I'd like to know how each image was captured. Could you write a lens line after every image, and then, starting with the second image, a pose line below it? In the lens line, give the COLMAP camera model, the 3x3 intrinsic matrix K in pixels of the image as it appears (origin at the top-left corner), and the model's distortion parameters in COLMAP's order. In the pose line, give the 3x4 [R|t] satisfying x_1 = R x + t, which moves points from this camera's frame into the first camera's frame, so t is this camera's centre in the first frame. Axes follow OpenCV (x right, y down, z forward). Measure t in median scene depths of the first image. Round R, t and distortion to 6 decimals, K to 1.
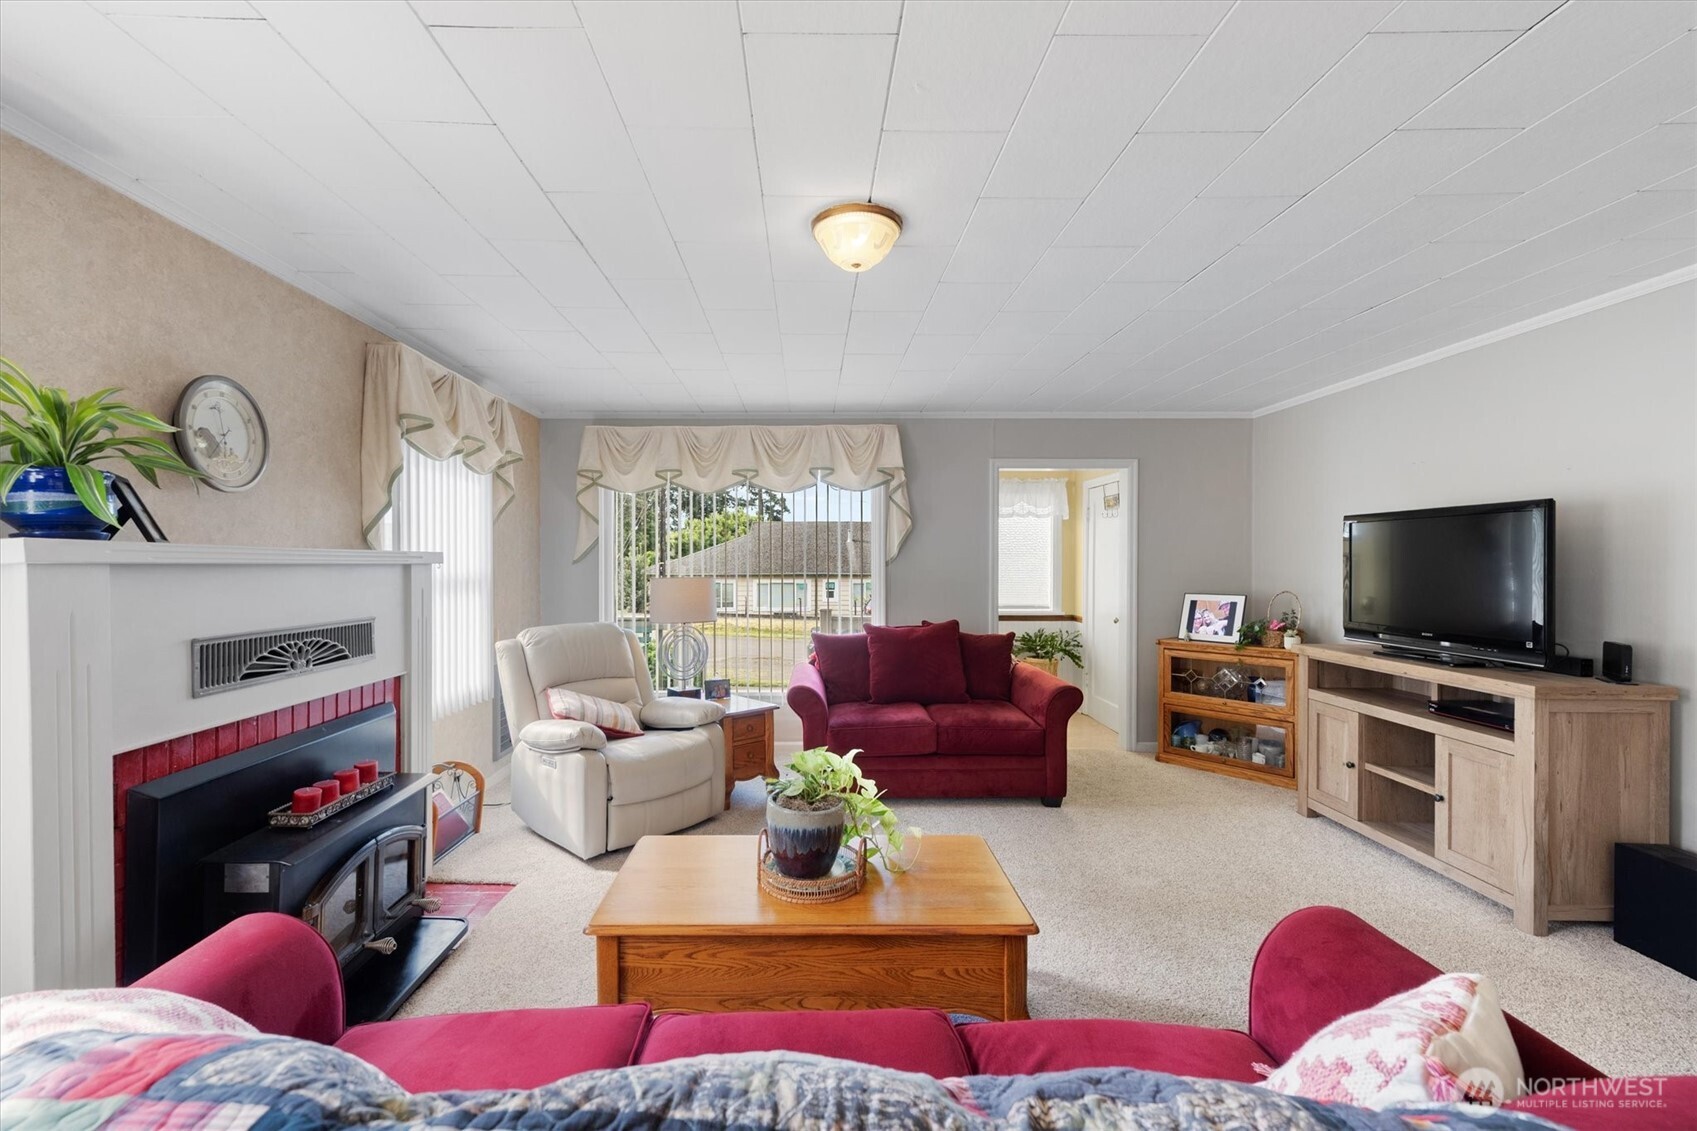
lens RADIAL K [[710.7, 0, 819.9], [0, 710.7, 567.1], [0, 0, 1]] dist [0.007361, 0.000832]
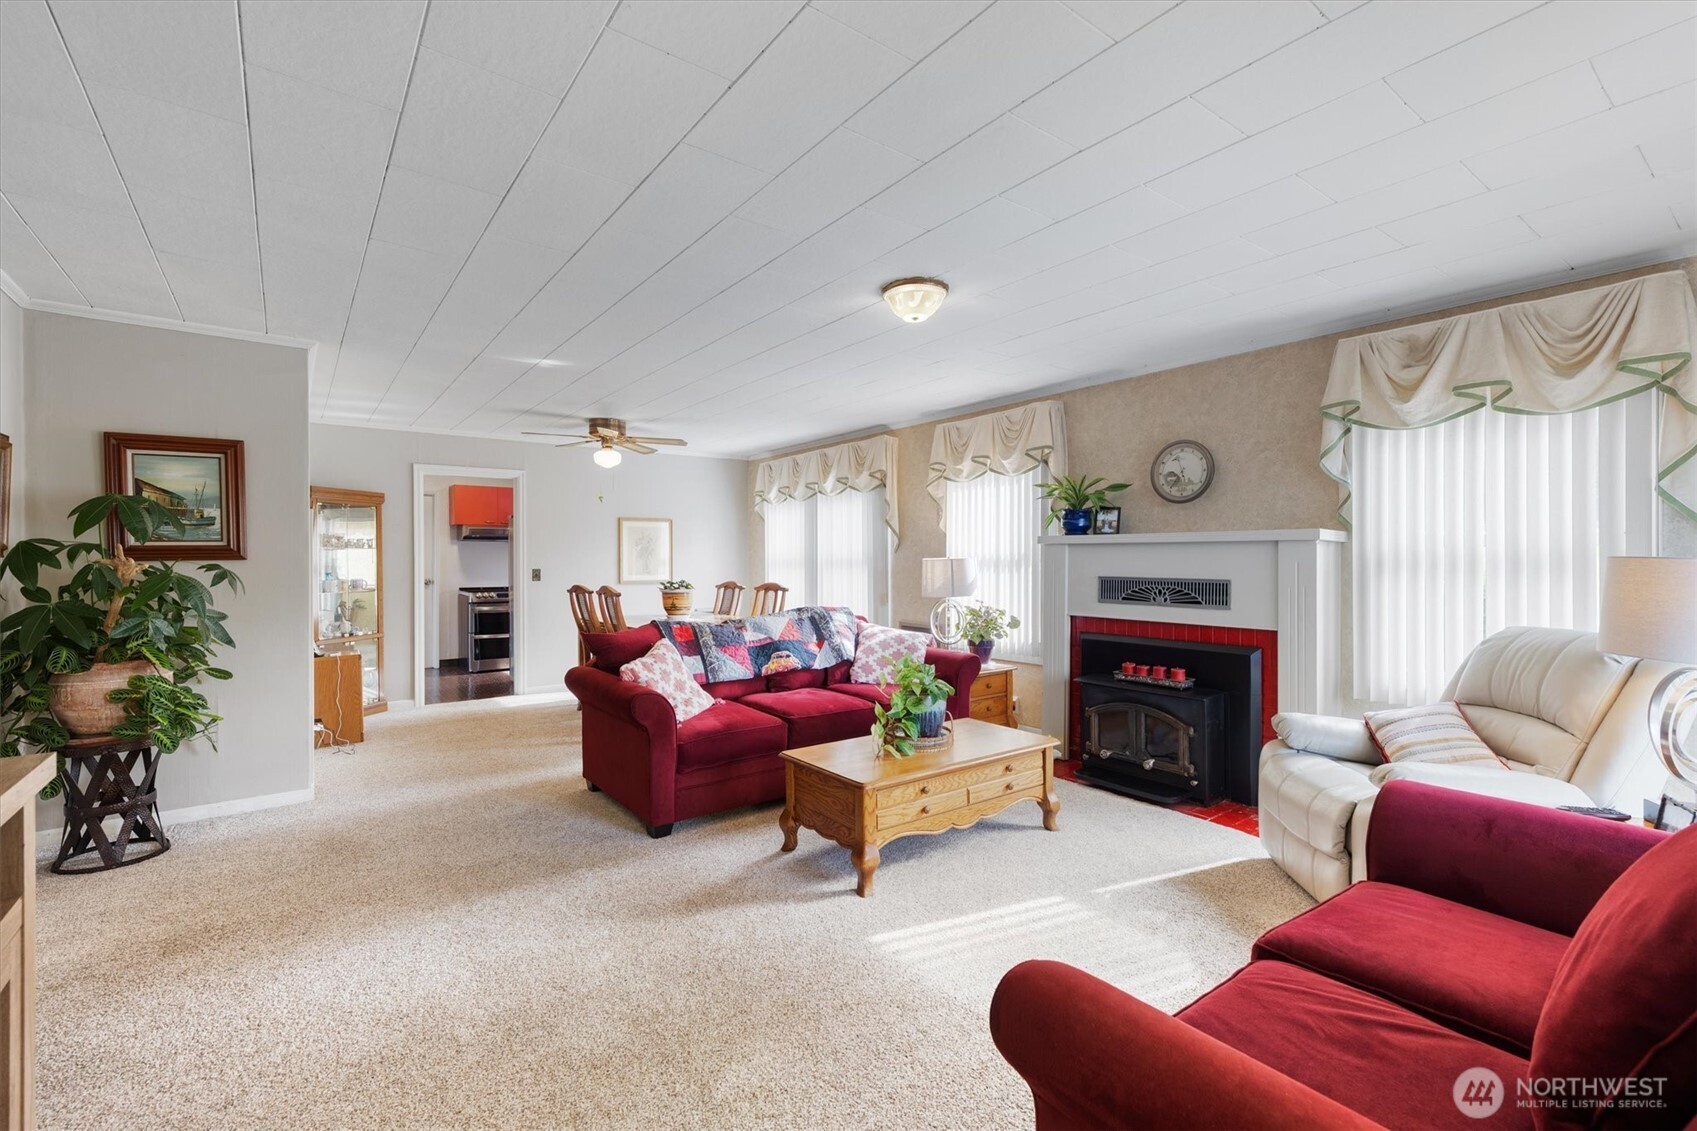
lens RADIAL K [[755.2, 0, 856.1], [0, 755.2, 560.0], [0, 0, 1]] dist [0.007347, 0.001361]
pose [[-0.807680, 0.008396, -0.589561, 0.574029], [-0.000503, 0.999888, 0.014930, 0.006850], [0.589621, 0.012355, -0.807586, 1.218412]]
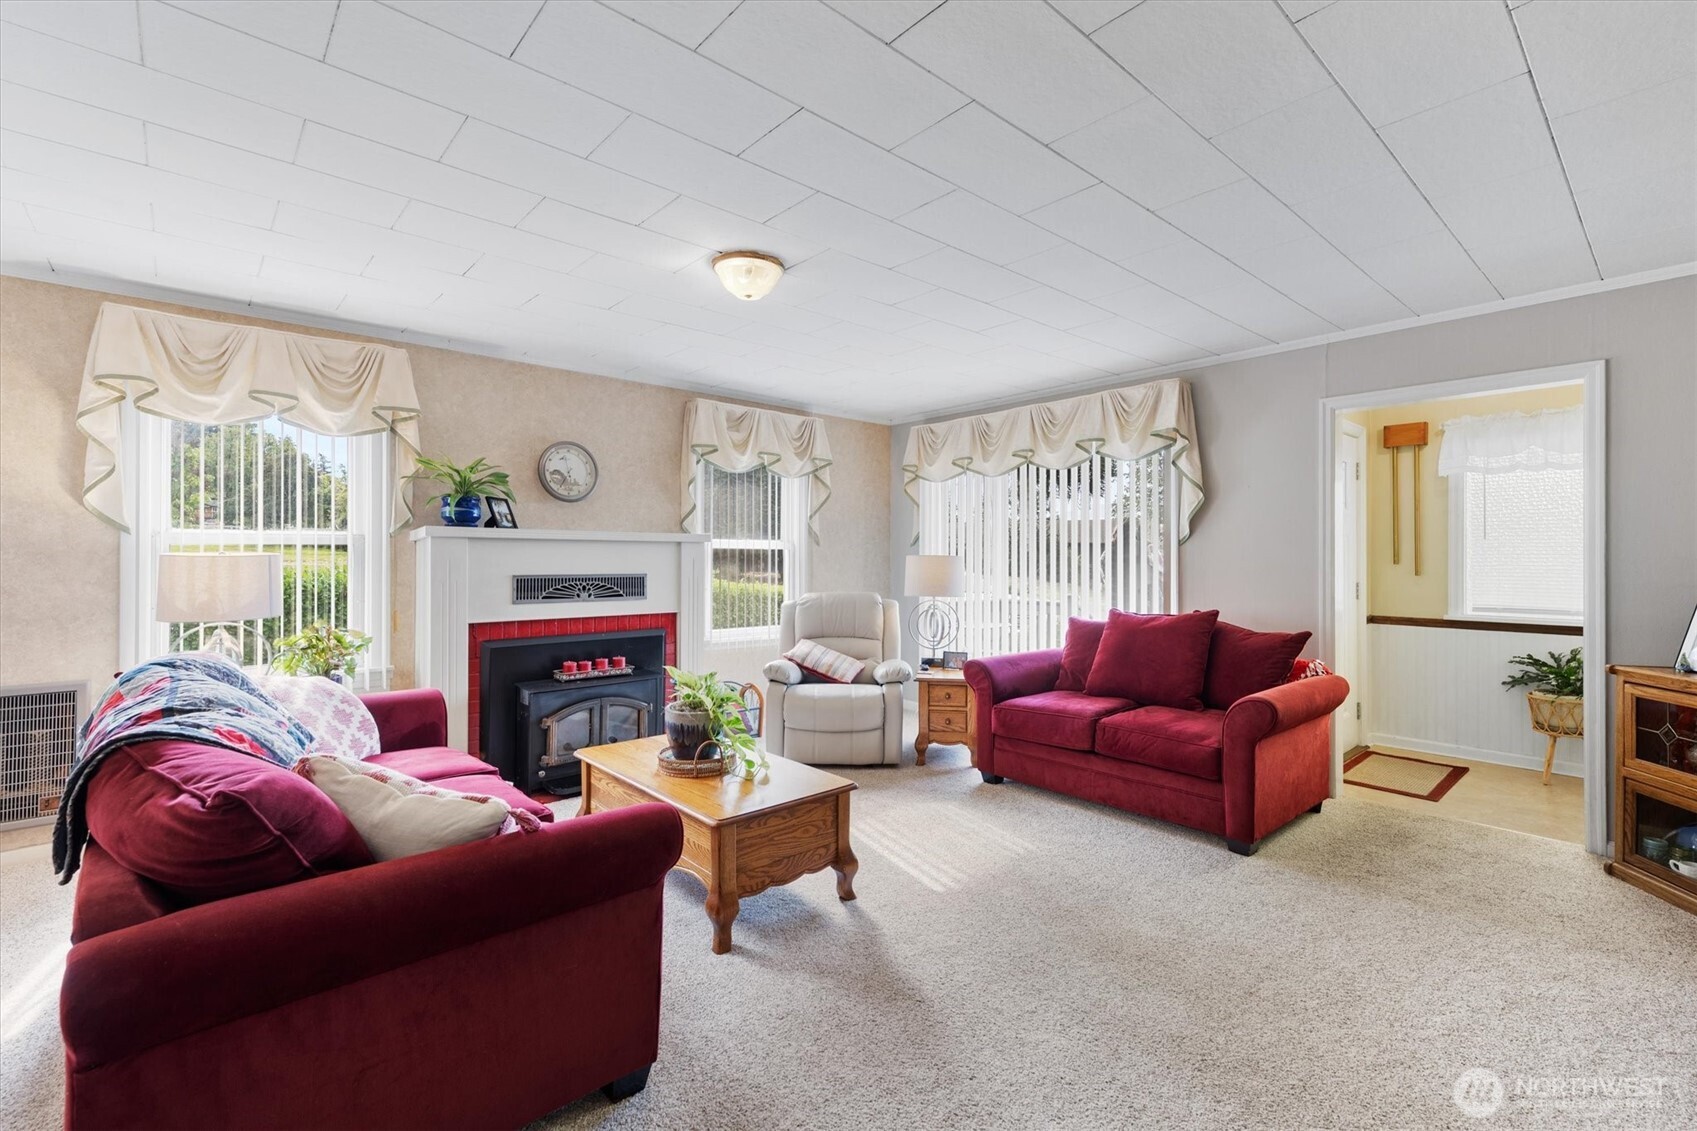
lens RADIAL K [[755.2, 0, 838.9], [0, 755.2, 551.6], [0, 0, 1]] dist [0.007347, 0.001361]
pose [[0.652165, -0.006336, -0.758050, 0.671710], [-0.007413, 0.999864, -0.014734, 0.029010], [0.758041, 0.015229, 0.652030, 0.143084]]
